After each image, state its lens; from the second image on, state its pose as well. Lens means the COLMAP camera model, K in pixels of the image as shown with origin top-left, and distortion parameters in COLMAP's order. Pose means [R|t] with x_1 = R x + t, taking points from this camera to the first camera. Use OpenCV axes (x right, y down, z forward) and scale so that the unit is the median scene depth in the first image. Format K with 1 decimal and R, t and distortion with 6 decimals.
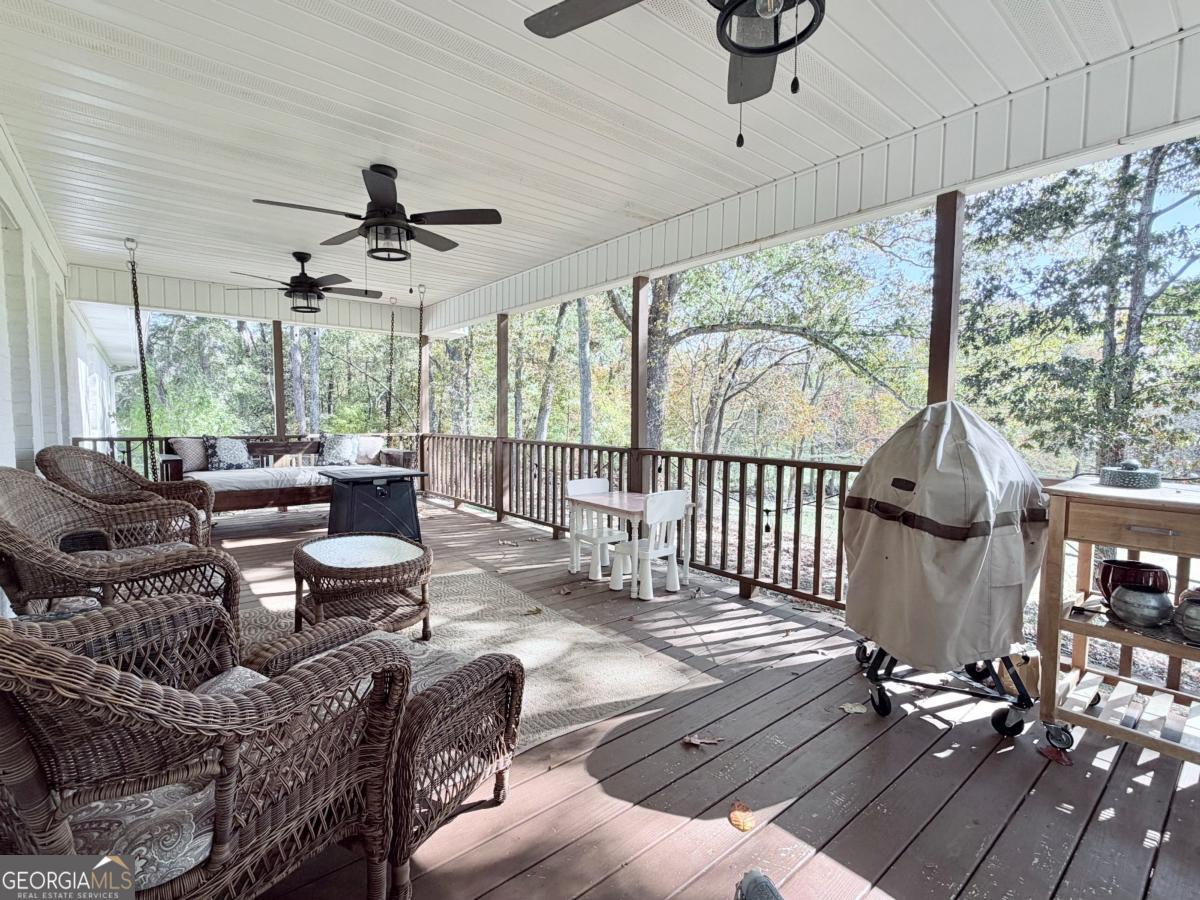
lens RADIAL K [[560.7, 0, 600.1], [0, 560.7, 451.2], [0, 0, 1]] dist [-0.001596, -0.000442]
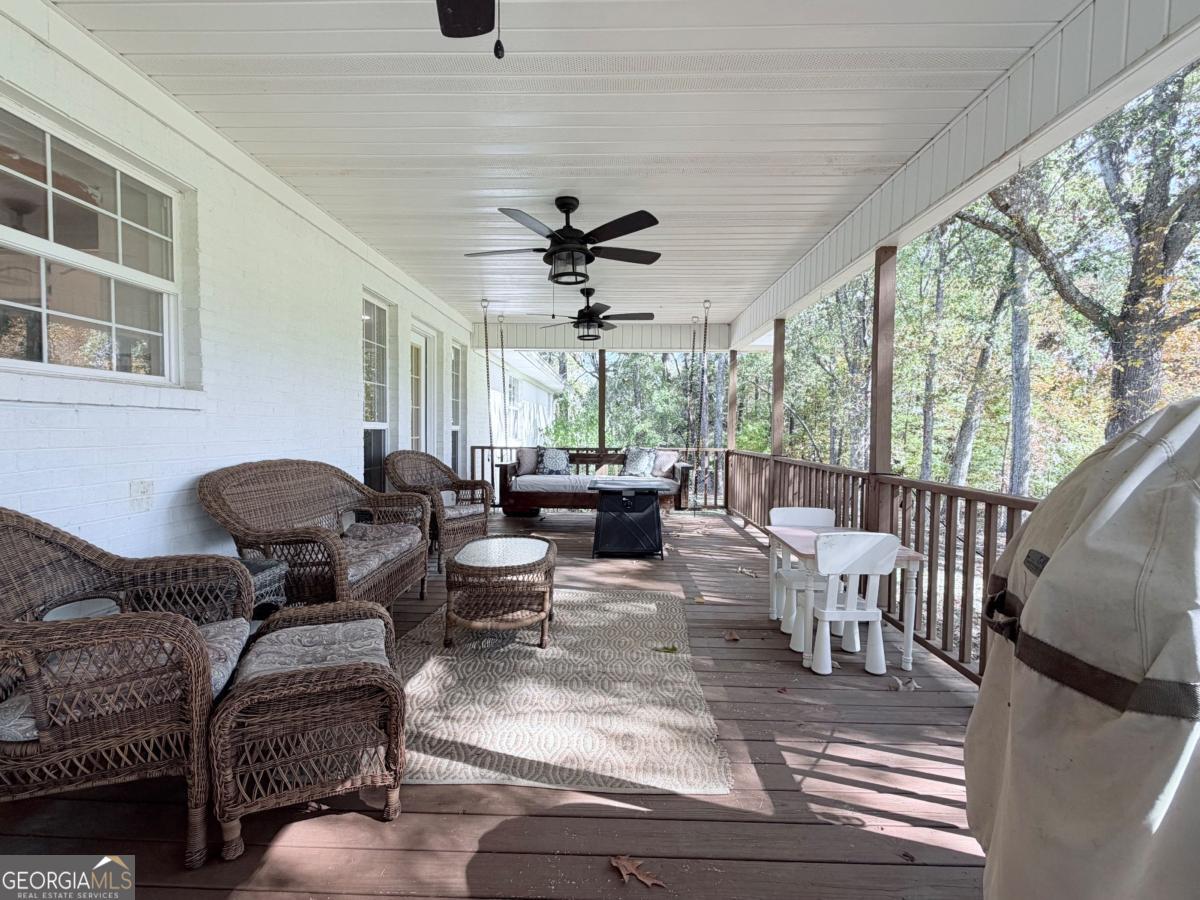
lens RADIAL K [[560.7, 0, 599.5], [0, 560.7, 450.4], [0, 0, 1]] dist [-0.001596, -0.000442]
pose [[0.756172, 0.023830, -0.653939, 0.222848], [-0.044942, 0.998868, -0.015569, -0.005825], [0.652828, 0.041162, 0.756387, 0.145824]]
